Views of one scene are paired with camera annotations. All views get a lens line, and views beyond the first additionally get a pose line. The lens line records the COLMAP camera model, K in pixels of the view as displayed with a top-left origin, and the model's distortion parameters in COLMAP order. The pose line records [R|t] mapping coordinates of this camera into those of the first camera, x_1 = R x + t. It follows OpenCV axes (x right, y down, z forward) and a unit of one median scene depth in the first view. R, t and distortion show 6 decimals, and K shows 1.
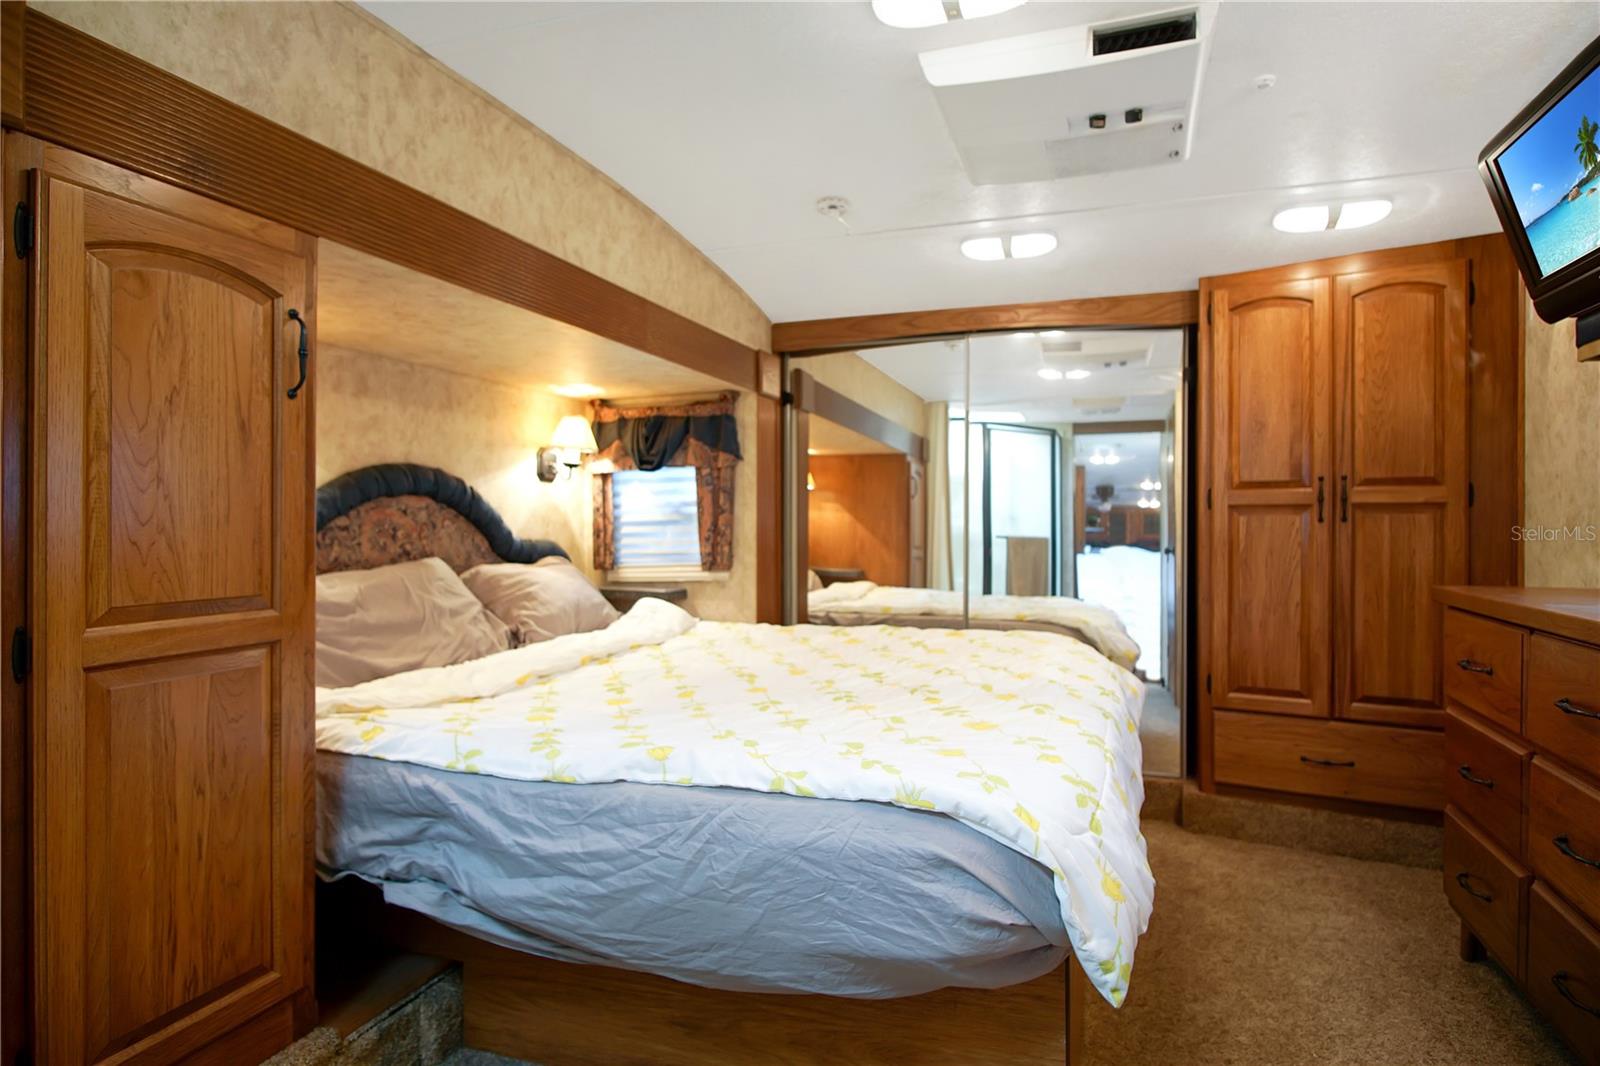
lens RADIAL K [[894.5, 0, 841.2], [0, 894.5, 517.1], [0, 0, 1]] dist [-0.020731, 0.005295]
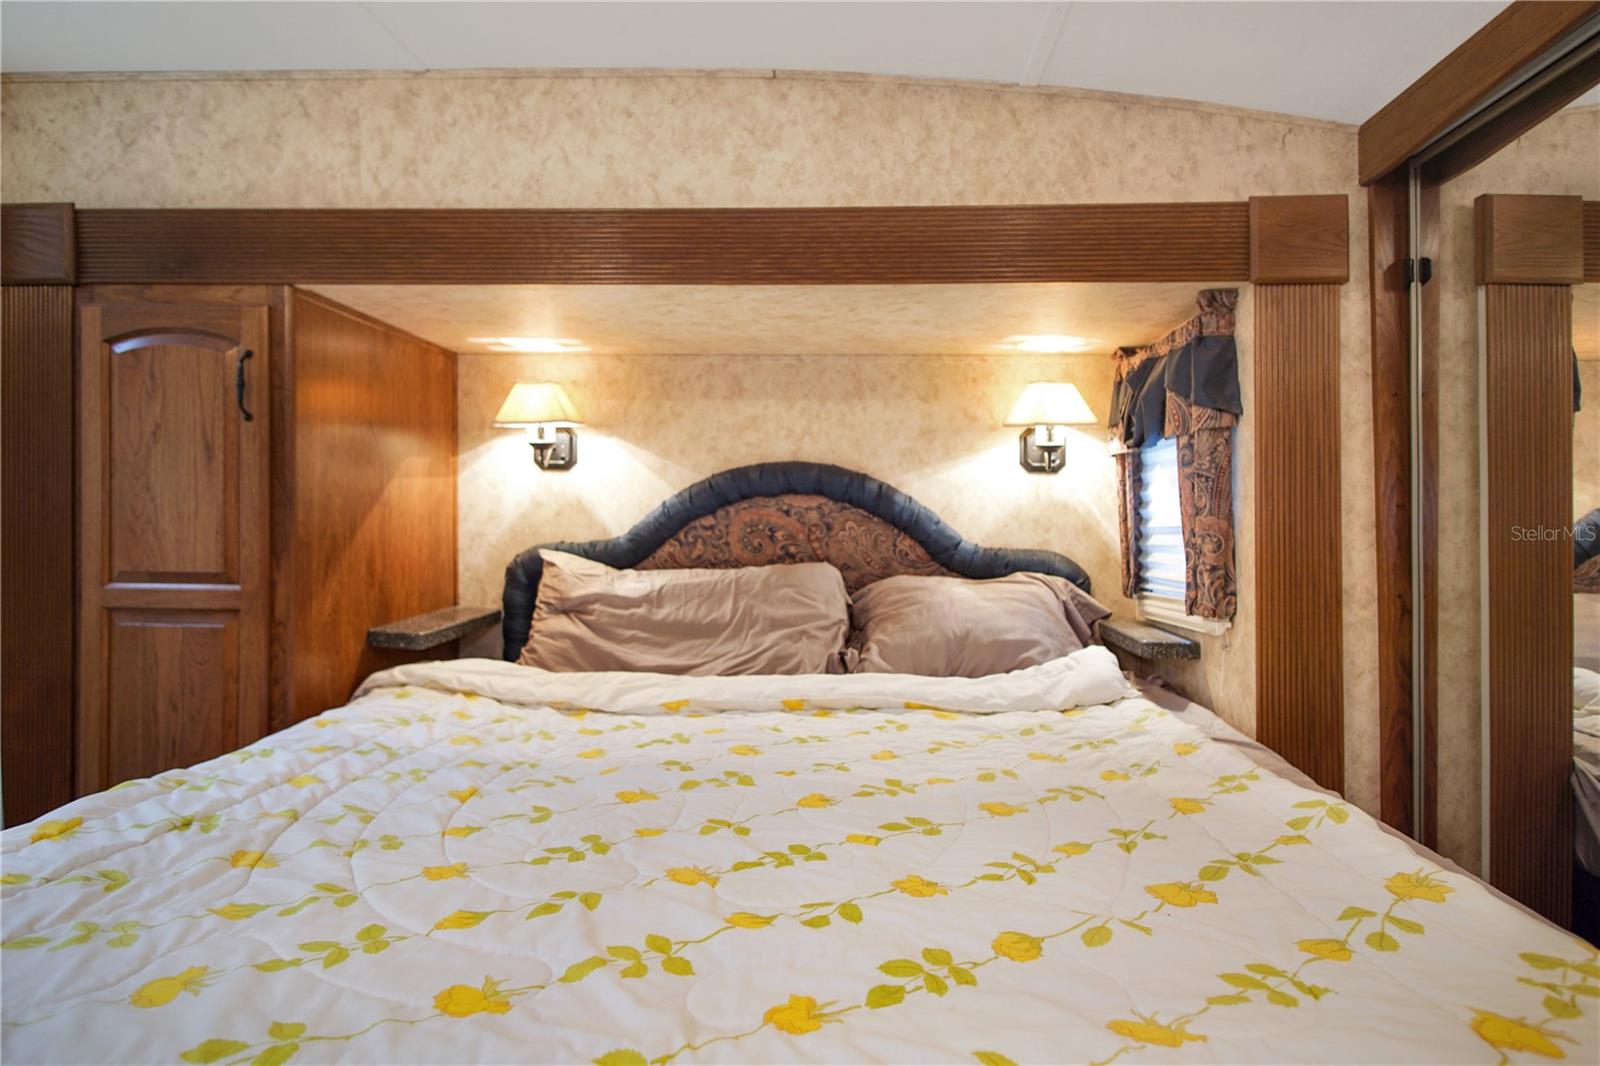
lens RADIAL K [[894.5, 0, 935.9], [0, 894.5, 511.7], [0, 0, 1]] dist [-0.020731, 0.005295]
pose [[0.264908, -0.000829, -0.964273, 0.586721], [-0.009076, 0.999953, -0.003353, -0.005612], [0.964231, 0.009639, 0.264888, 1.103658]]
